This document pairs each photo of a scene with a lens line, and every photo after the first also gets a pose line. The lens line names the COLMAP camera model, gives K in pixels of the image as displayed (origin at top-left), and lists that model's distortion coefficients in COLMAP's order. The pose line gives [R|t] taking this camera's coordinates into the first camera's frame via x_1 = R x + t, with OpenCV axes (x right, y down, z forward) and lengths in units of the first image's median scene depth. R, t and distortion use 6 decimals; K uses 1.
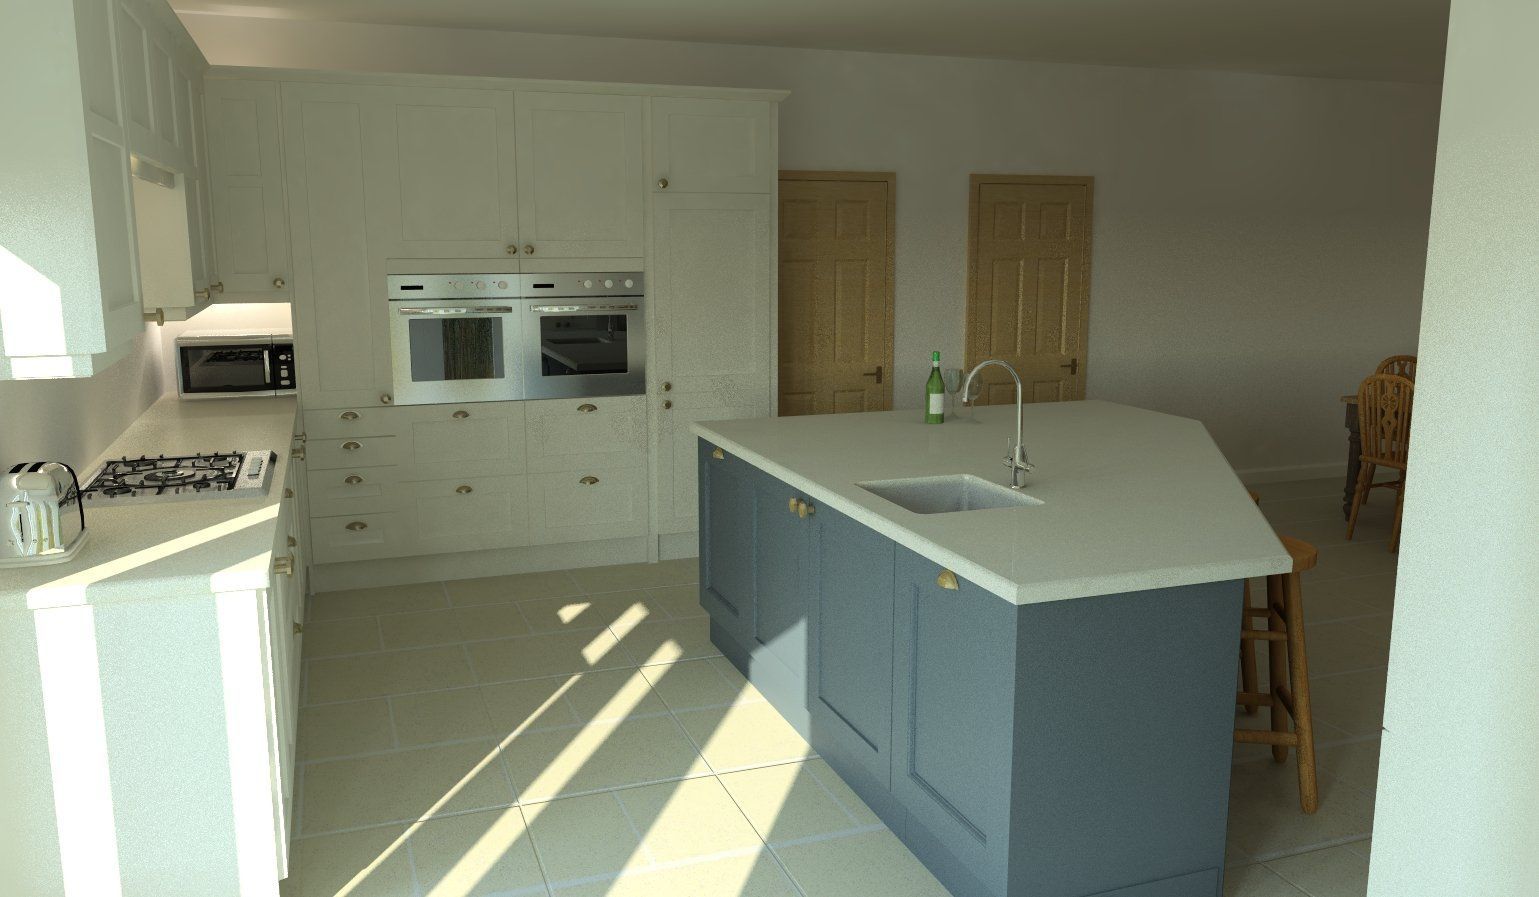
lens RADIAL K [[1191.2, 0, 770.4], [0, 1191.2, 446.2], [0, 0, 1]] dist [-0.000020, -0.003919]
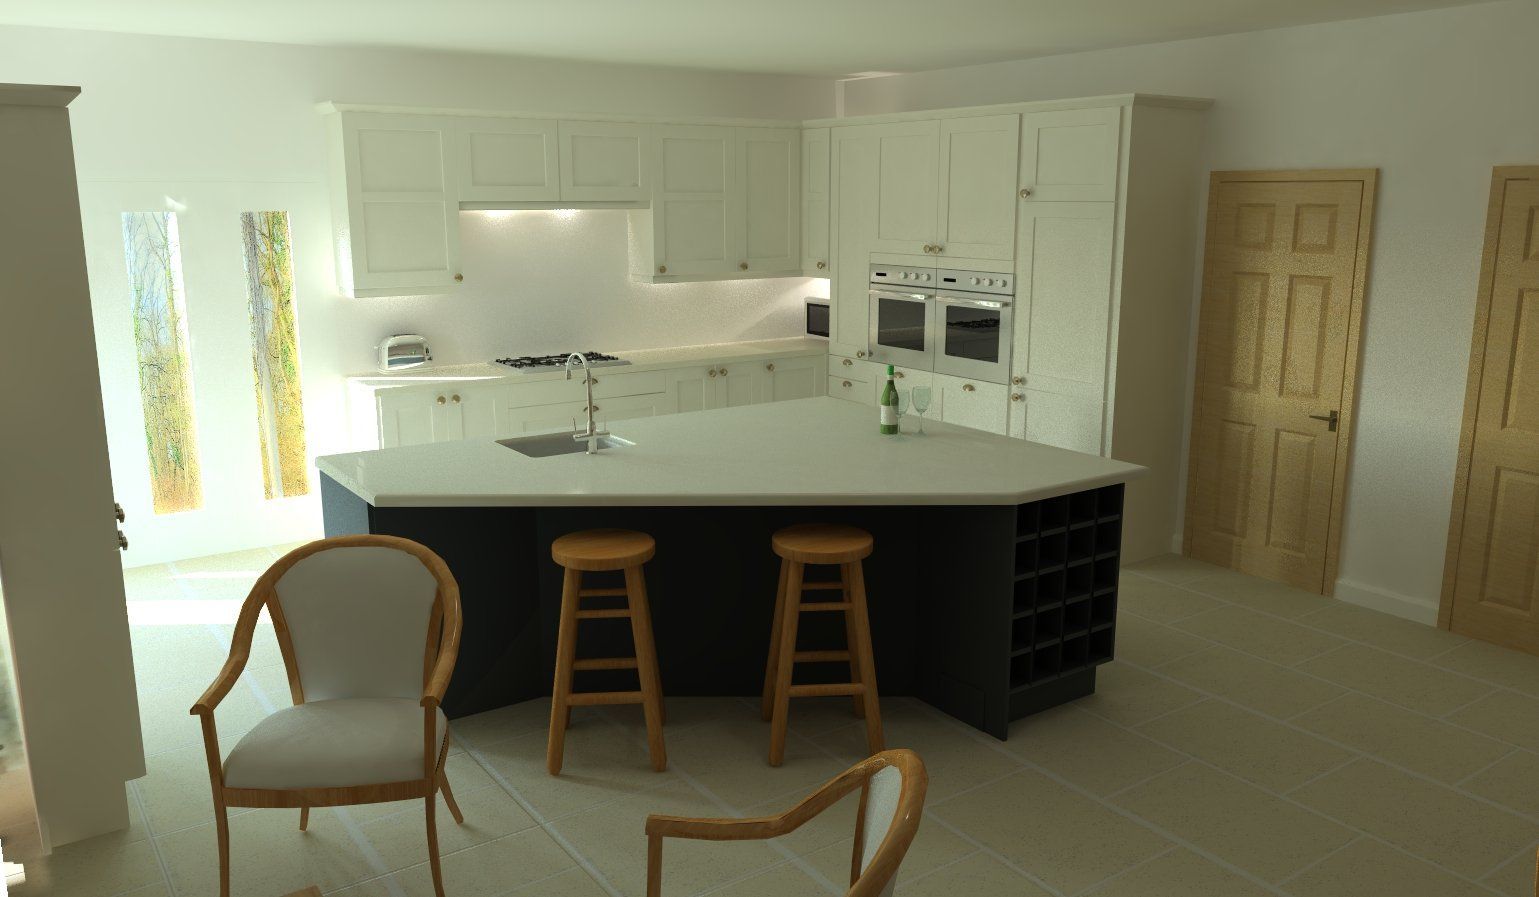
lens RADIAL K [[1191.2, 0, 770.5], [0, 1191.2, 451.5], [0, 0, 1]] dist [-0.000020, -0.003919]
pose [[0.249928, 0.204810, -0.946355, 0.842367], [-0.165628, 0.972011, 0.166621, -0.122655], [0.953993, 0.115100, 0.276855, 0.459274]]
